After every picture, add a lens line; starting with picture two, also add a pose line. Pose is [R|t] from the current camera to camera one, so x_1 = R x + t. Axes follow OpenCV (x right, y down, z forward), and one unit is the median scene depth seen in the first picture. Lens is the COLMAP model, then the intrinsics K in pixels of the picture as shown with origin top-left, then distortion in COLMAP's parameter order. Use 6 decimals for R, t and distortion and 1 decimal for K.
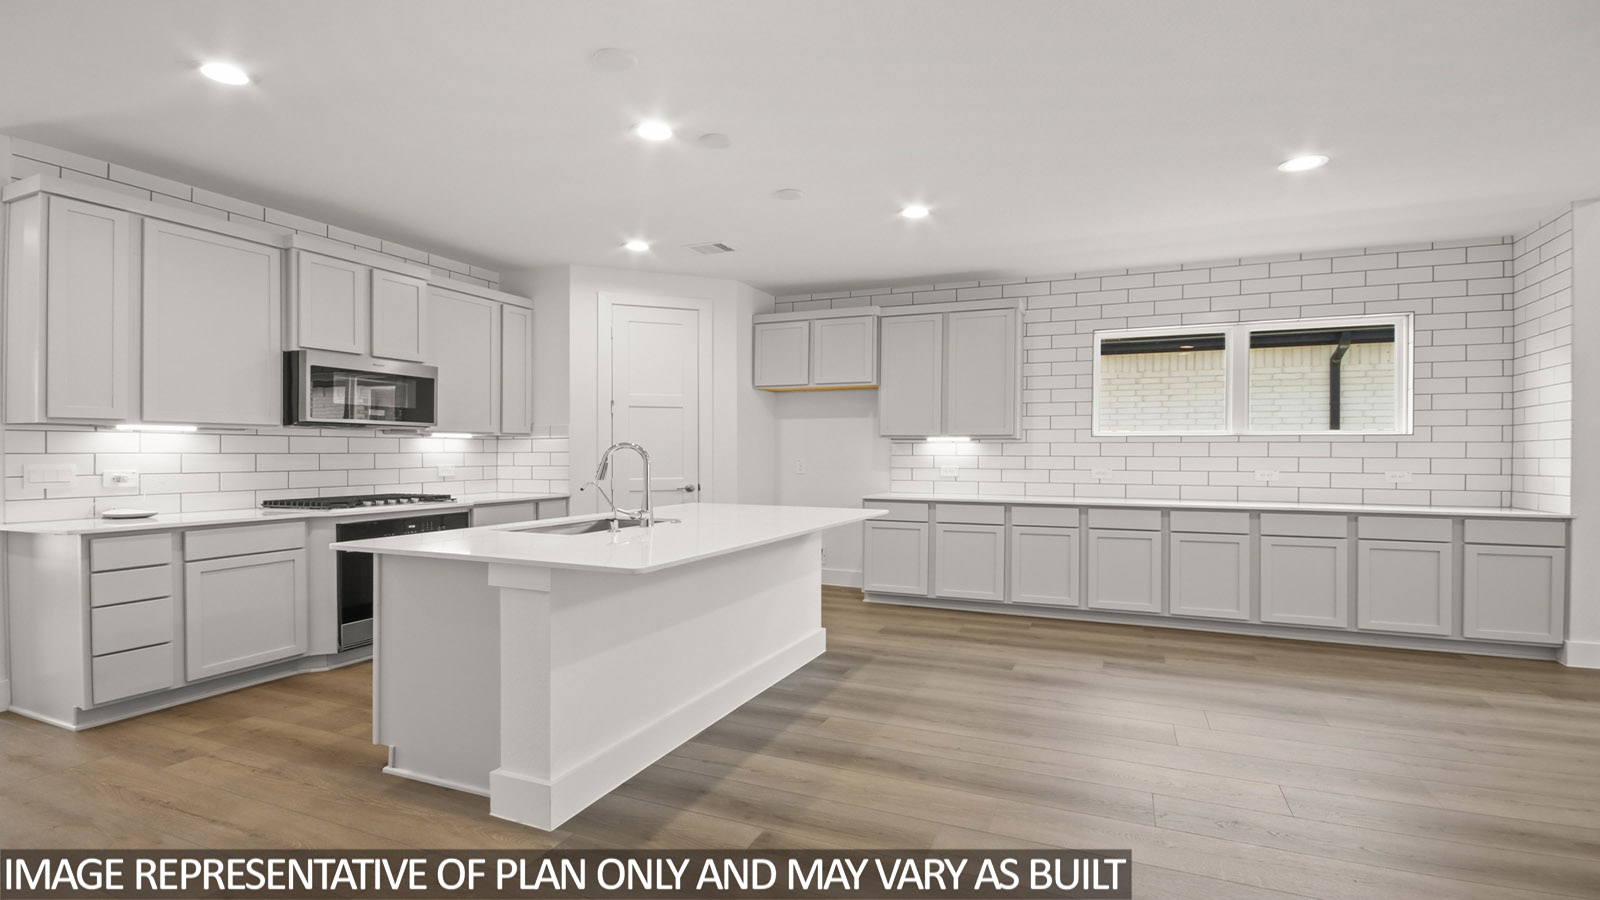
lens RADIAL K [[734.4, 0, 801.6], [0, 734.4, 458.7], [0, 0, 1]] dist [-0.000660, -0.001418]
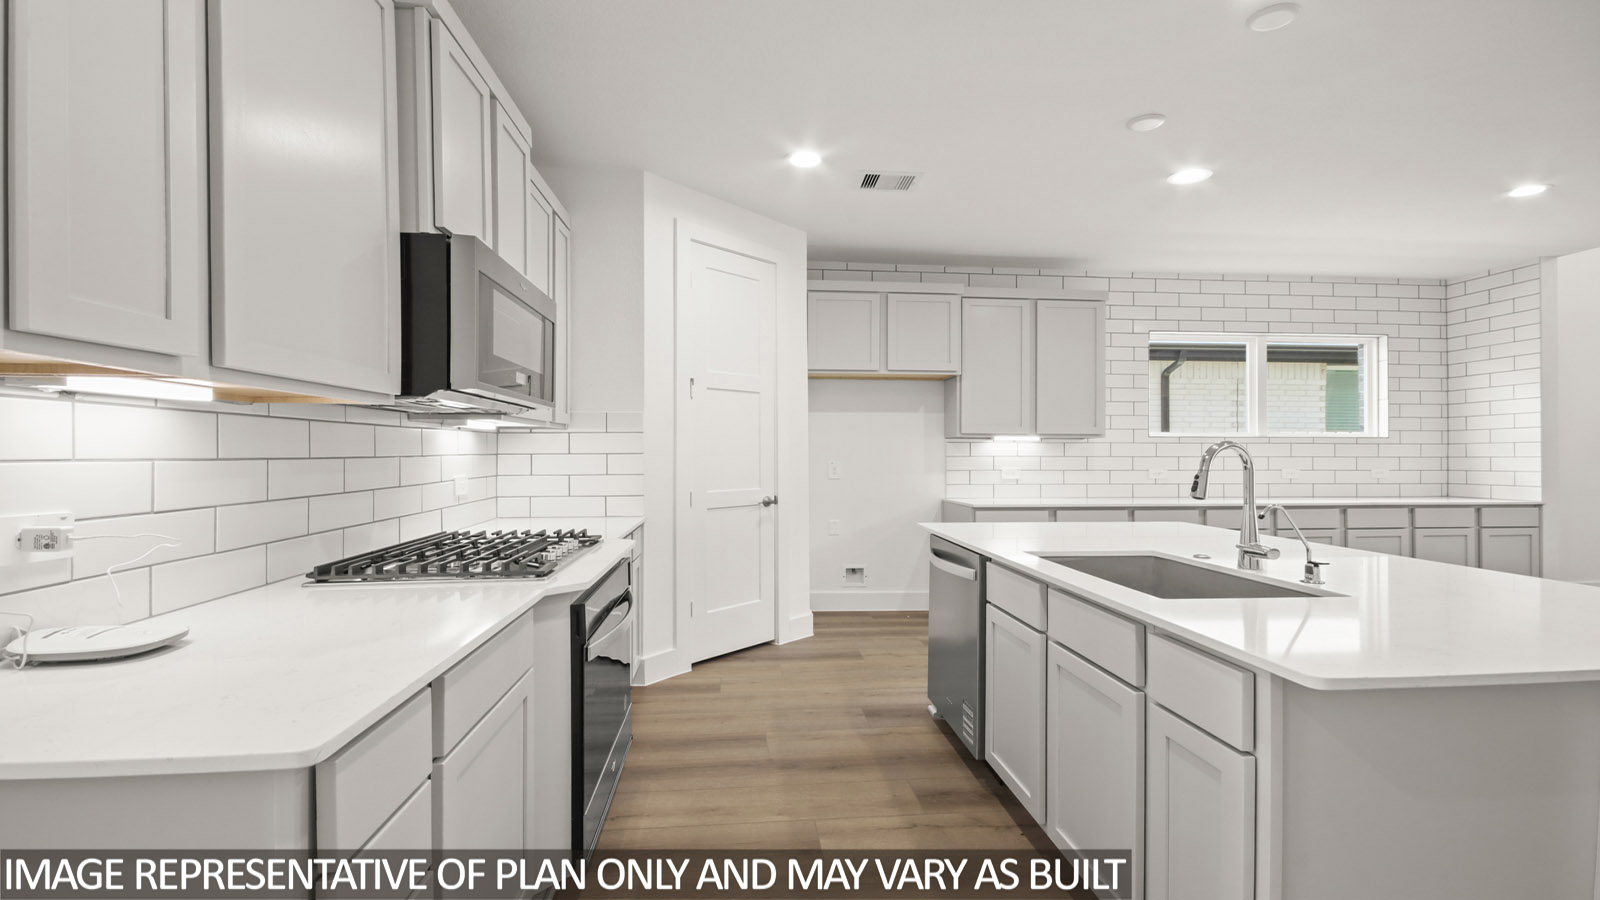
lens RADIAL K [[734.4, 0, 804.2], [0, 734.4, 446.5], [0, 0, 1]] dist [-0.000660, -0.001418]
pose [[0.881748, 0.002620, 0.471714, -0.538156], [0.004904, 0.999880, -0.014721, -0.005048], [-0.471695, 0.015294, 0.881629, 0.376378]]
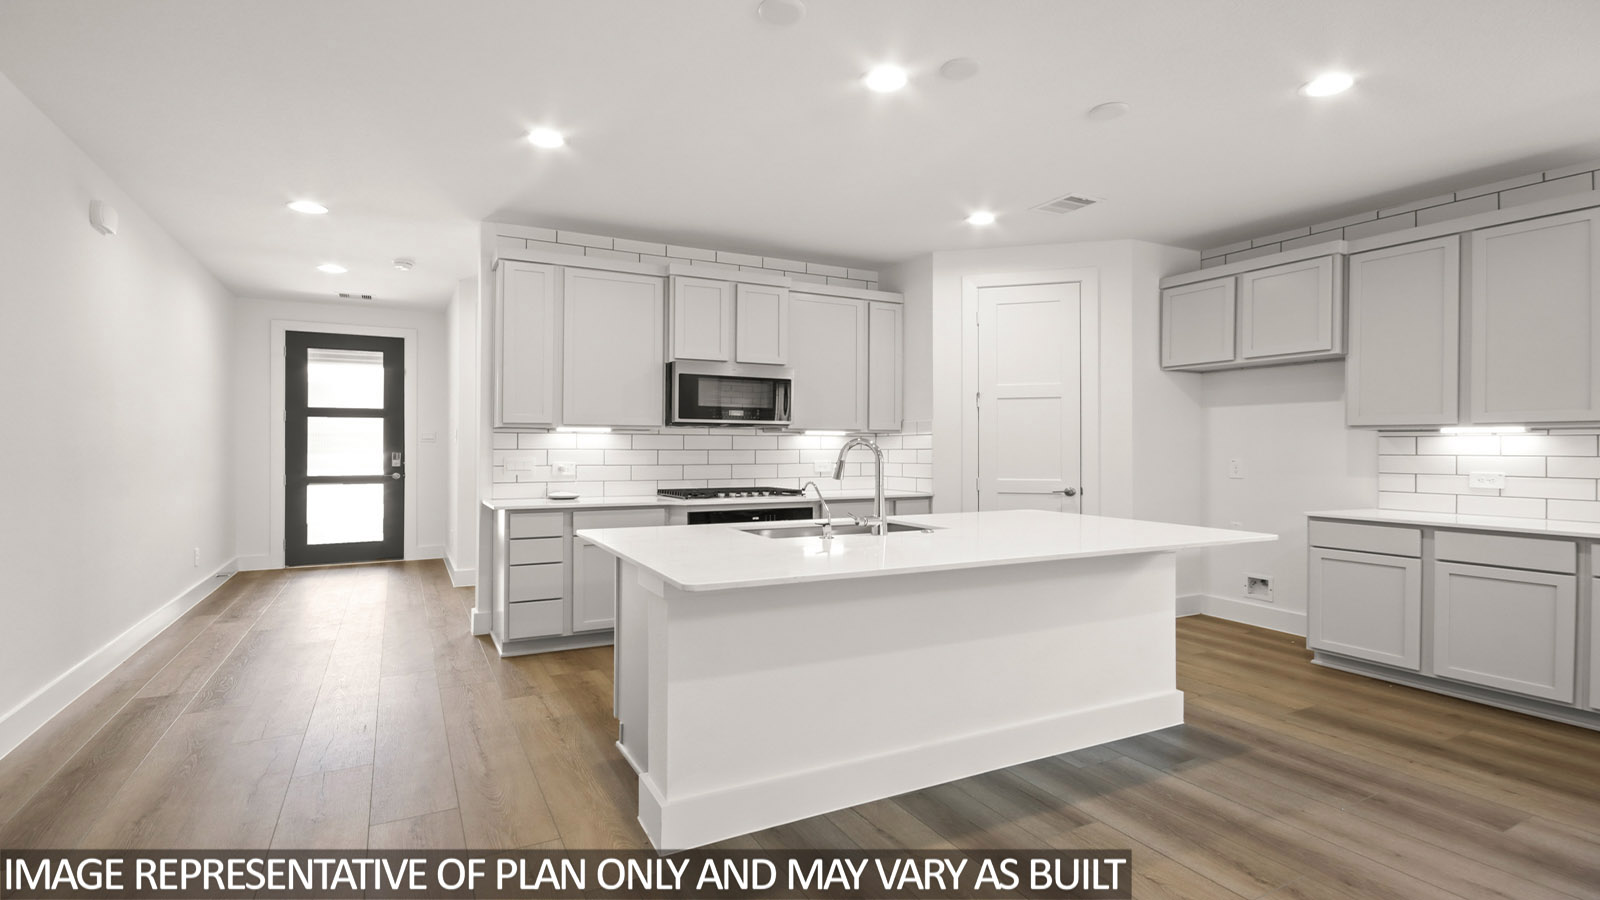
lens RADIAL K [[743.7, 0, 799.4], [0, 743.7, 443.5], [0, 0, 1]] dist [-0.002638, -0.002893]
pose [[0.783284, -0.003089, -0.621657, 0.157656], [-0.007621, 0.999865, -0.014571, -0.001108], [0.621618, 0.016151, 0.783154, 0.151843]]
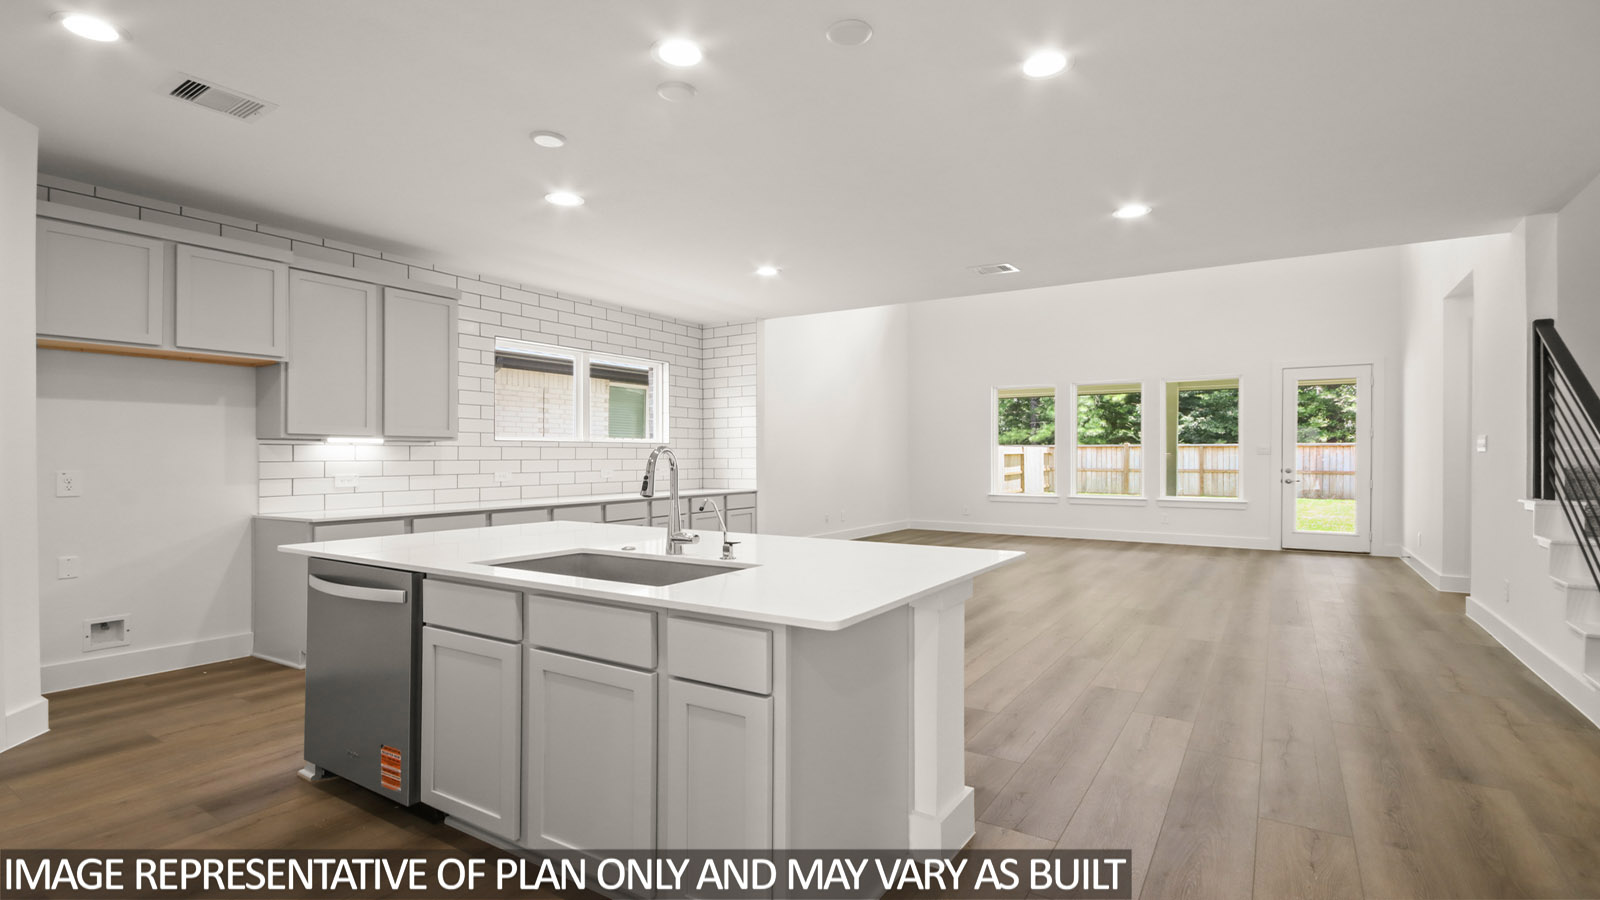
lens RADIAL K [[743.7, 0, 794.6], [0, 743.7, 450.1], [0, 0, 1]] dist [-0.002638, -0.002893]
pose [[0.175302, 0.004013, 0.984507, -0.593722], [0.012363, 0.999904, -0.006277, -0.005921], [-0.984437, 0.013272, 0.175235, 0.455326]]
